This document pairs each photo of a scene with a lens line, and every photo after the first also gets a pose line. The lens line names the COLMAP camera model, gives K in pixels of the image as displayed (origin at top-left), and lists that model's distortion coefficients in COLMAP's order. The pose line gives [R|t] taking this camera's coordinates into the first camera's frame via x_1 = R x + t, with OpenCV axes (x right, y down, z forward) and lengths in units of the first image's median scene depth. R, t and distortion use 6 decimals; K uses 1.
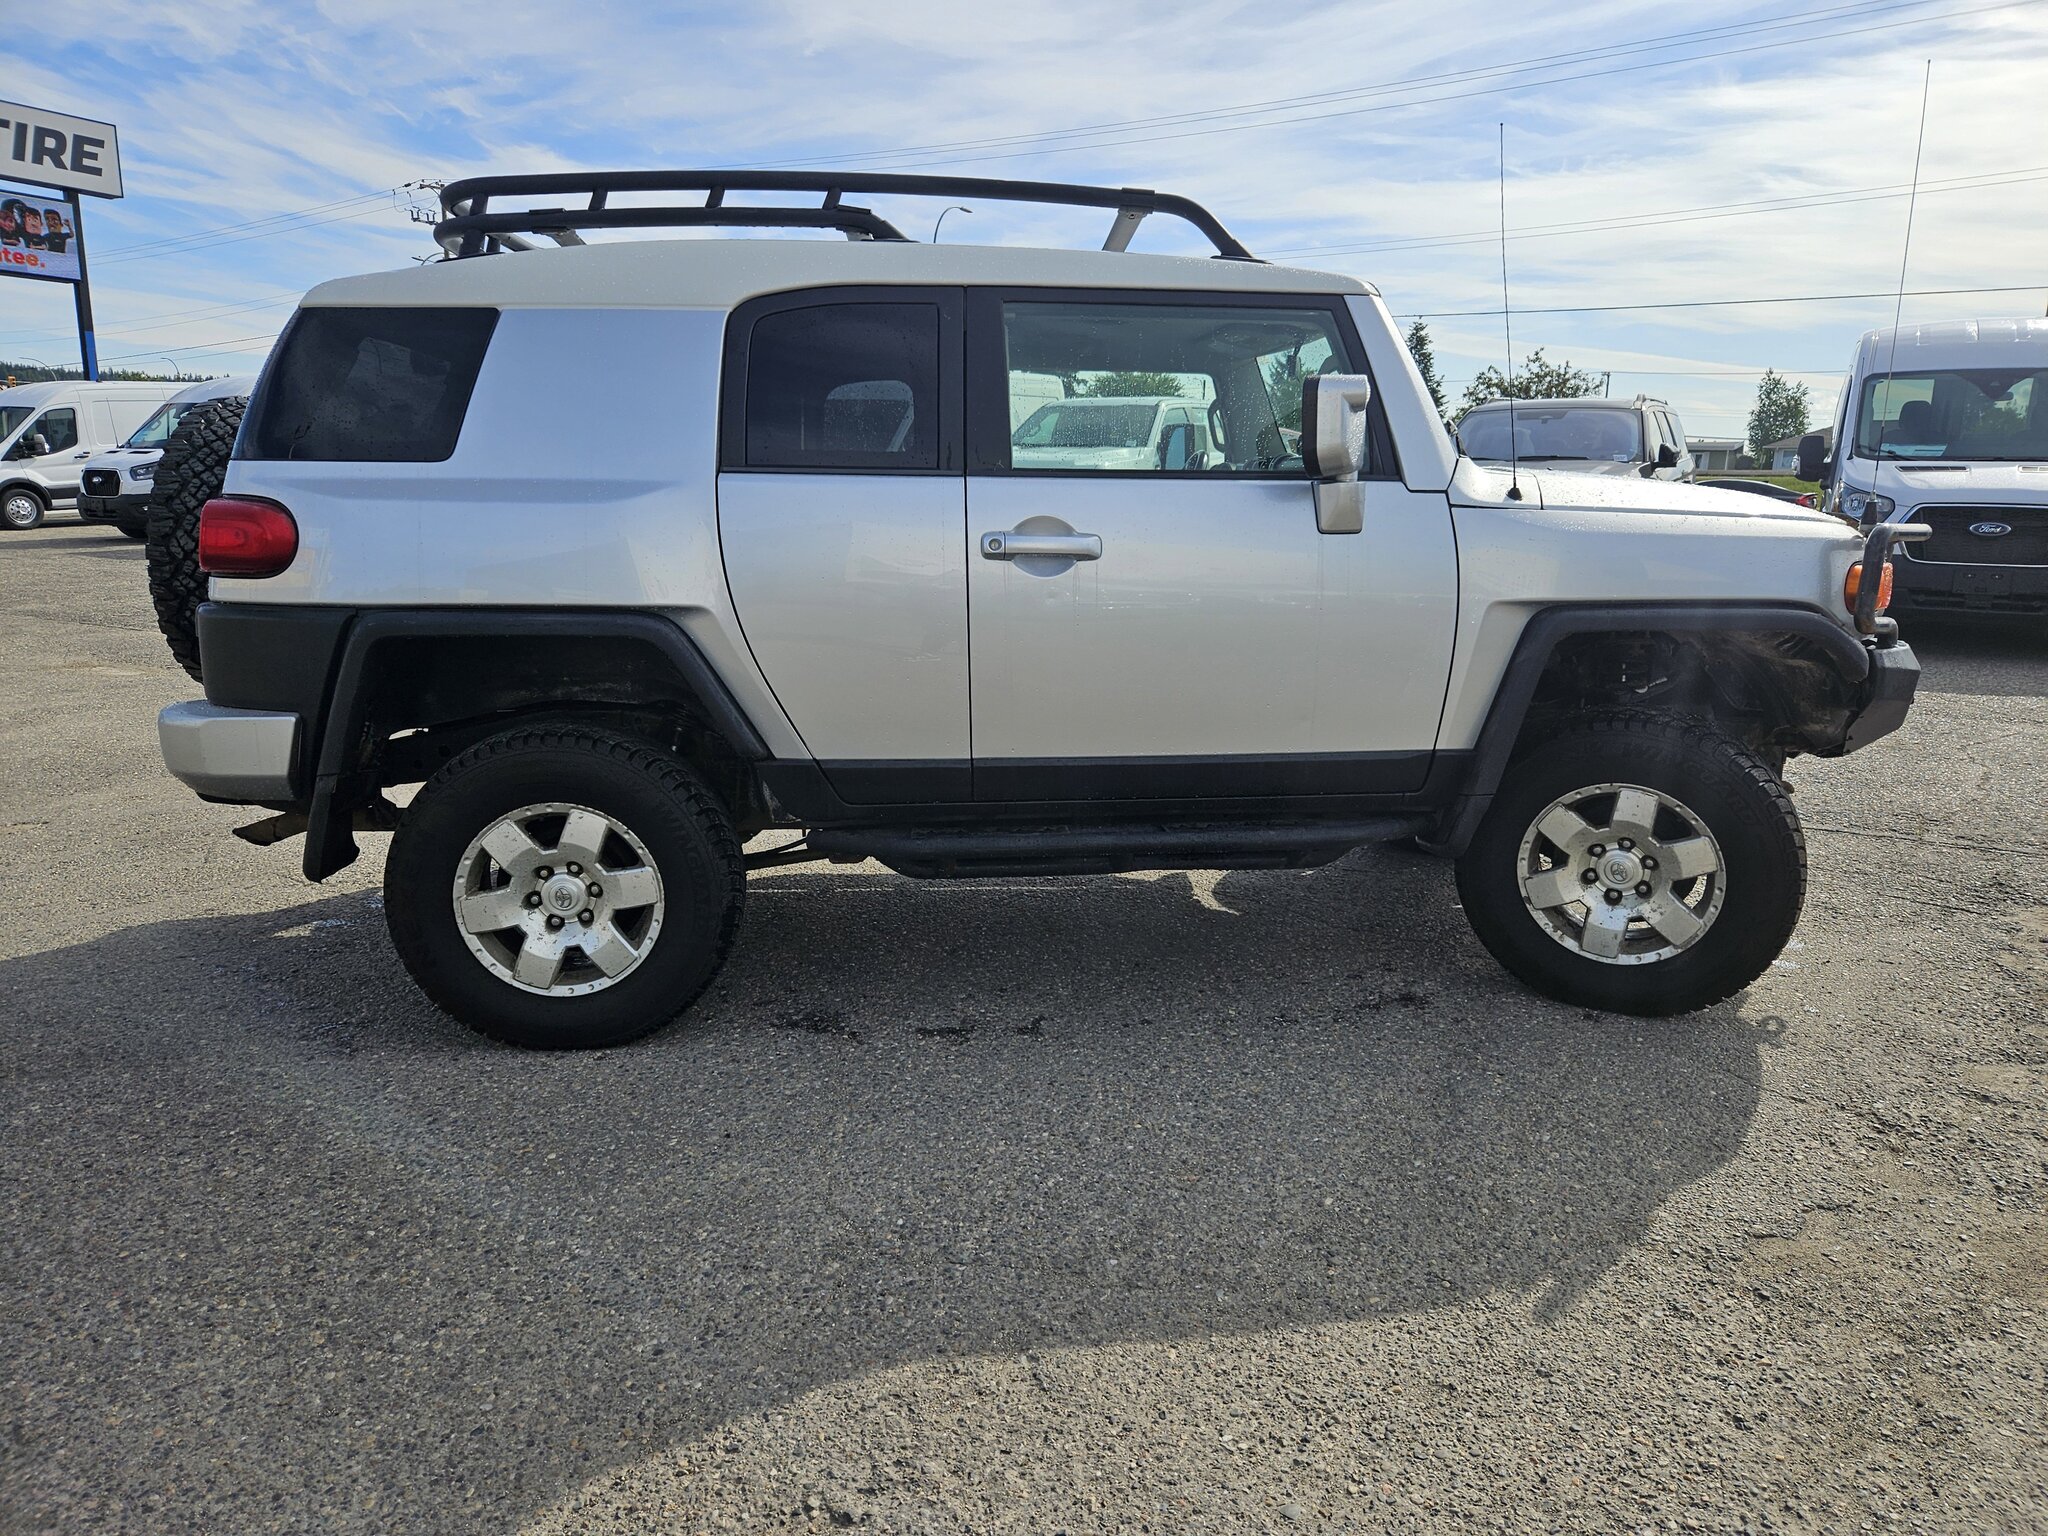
lens RADIAL K [[1519.1, 0, 966.2], [0, 1519.1, 781.1], [0, 0, 1]] dist [0.036605, -0.000936]
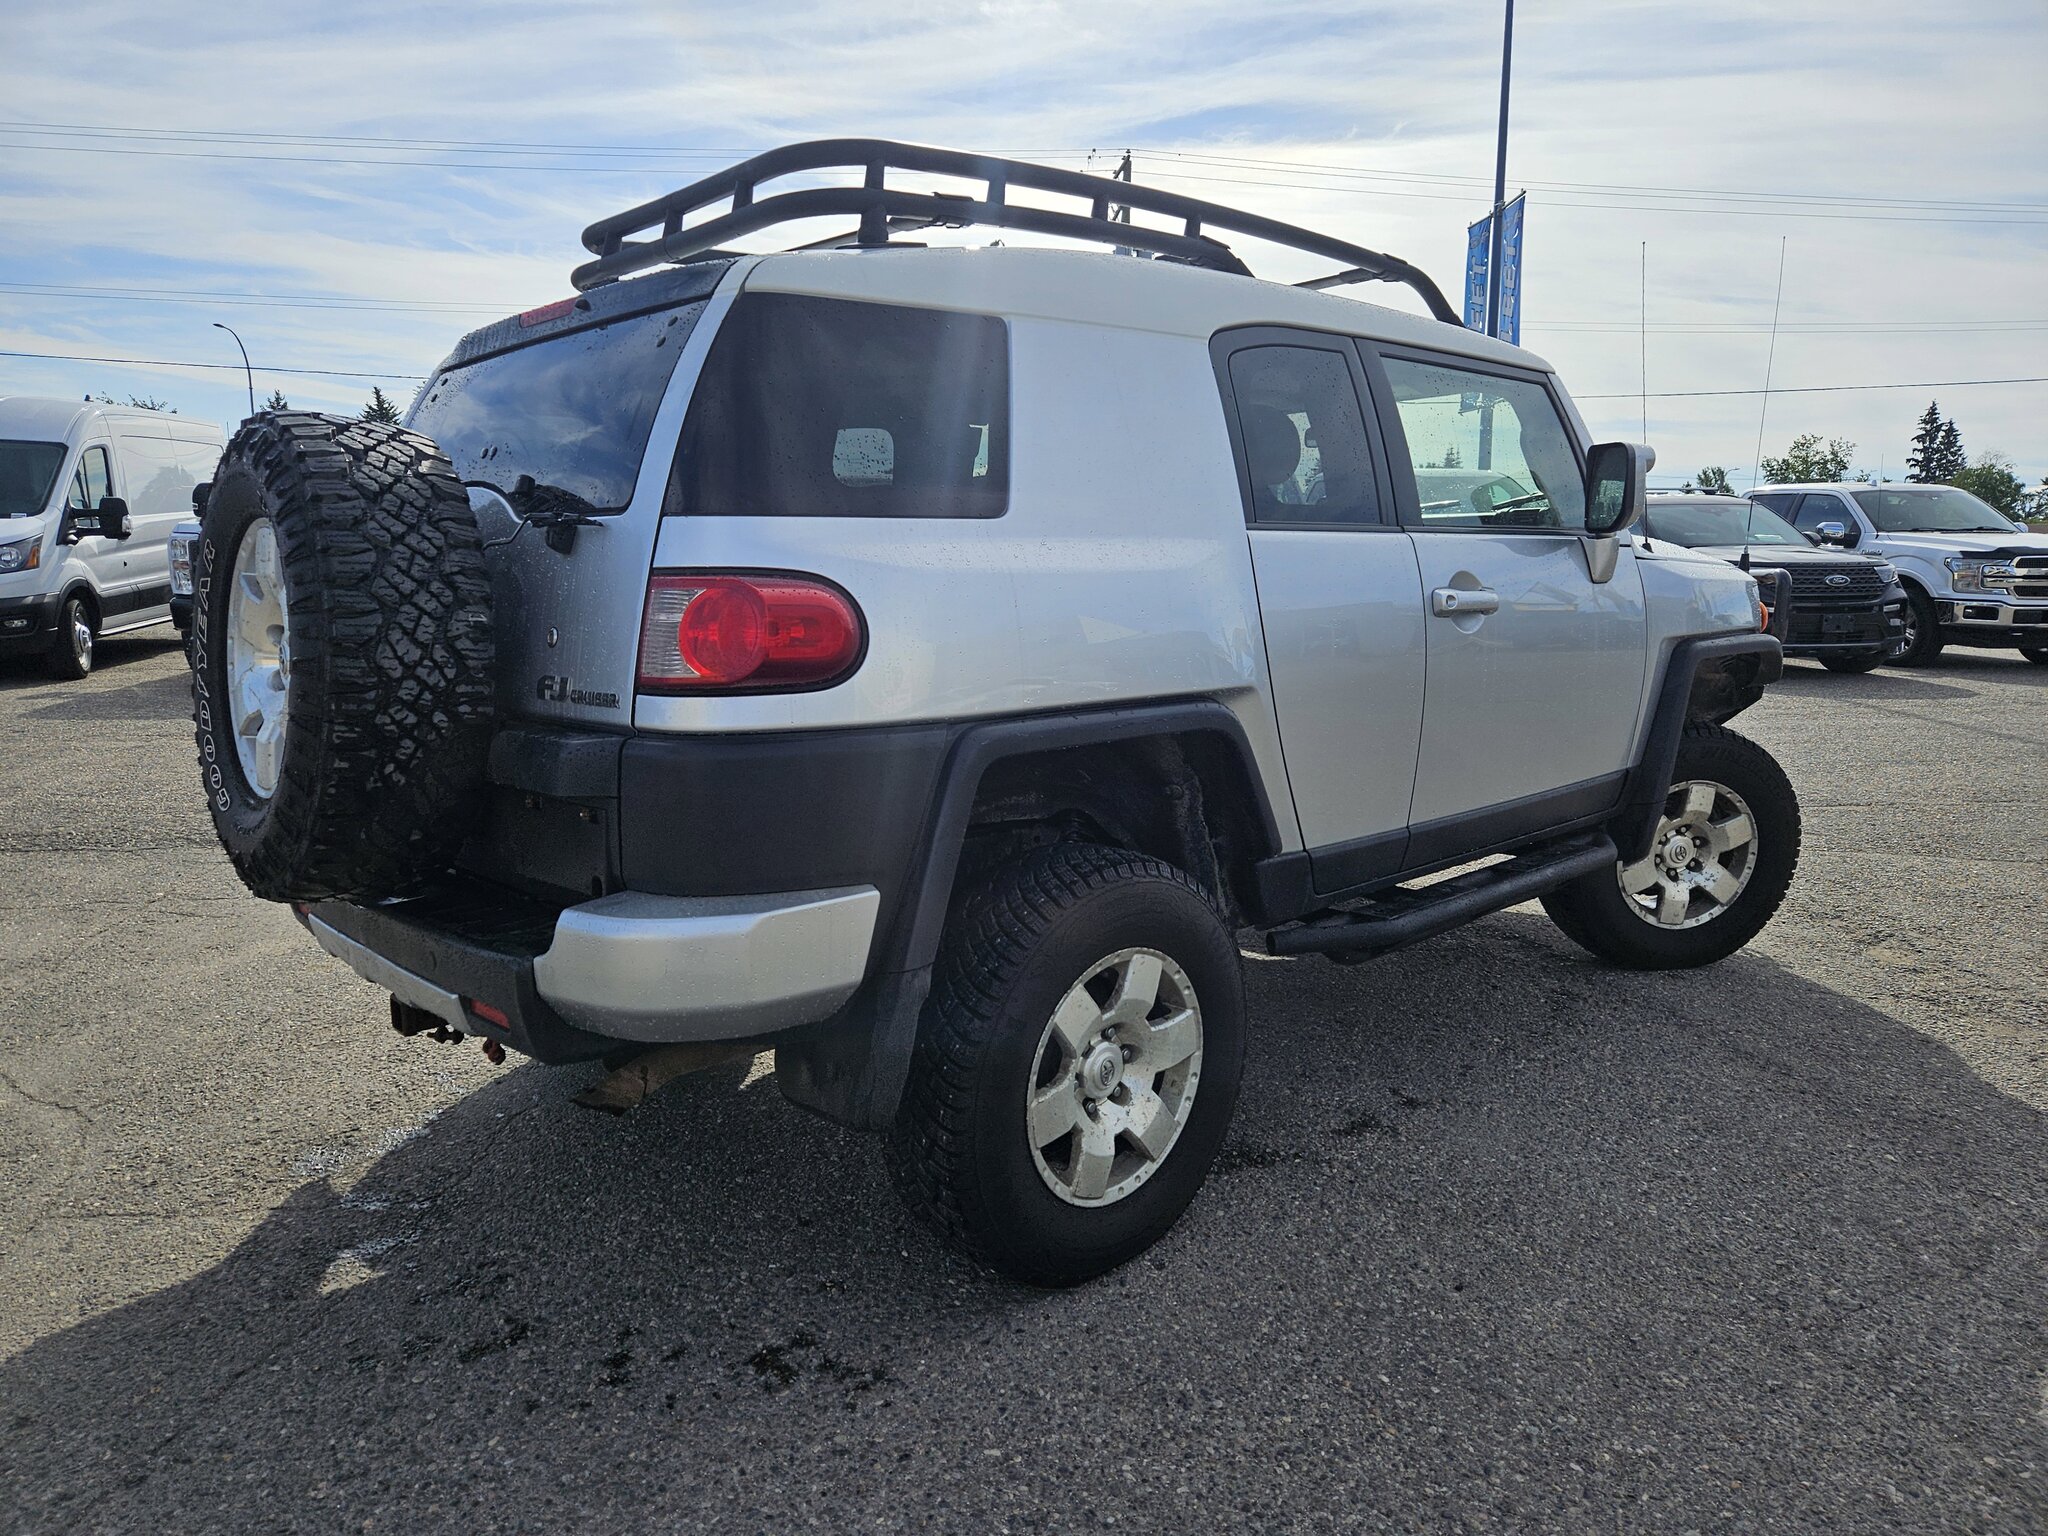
lens RADIAL K [[1512.8, 0, 1057.0], [0, 1512.8, 754.2], [0, 0, 1]] dist [0.043256, -0.009329]
pose [[0.742603, -0.097593, 0.662584, -0.763561], [0.137780, 0.990426, -0.008538, -0.079569], [-0.655407, 0.097632, 0.748939, 0.414379]]
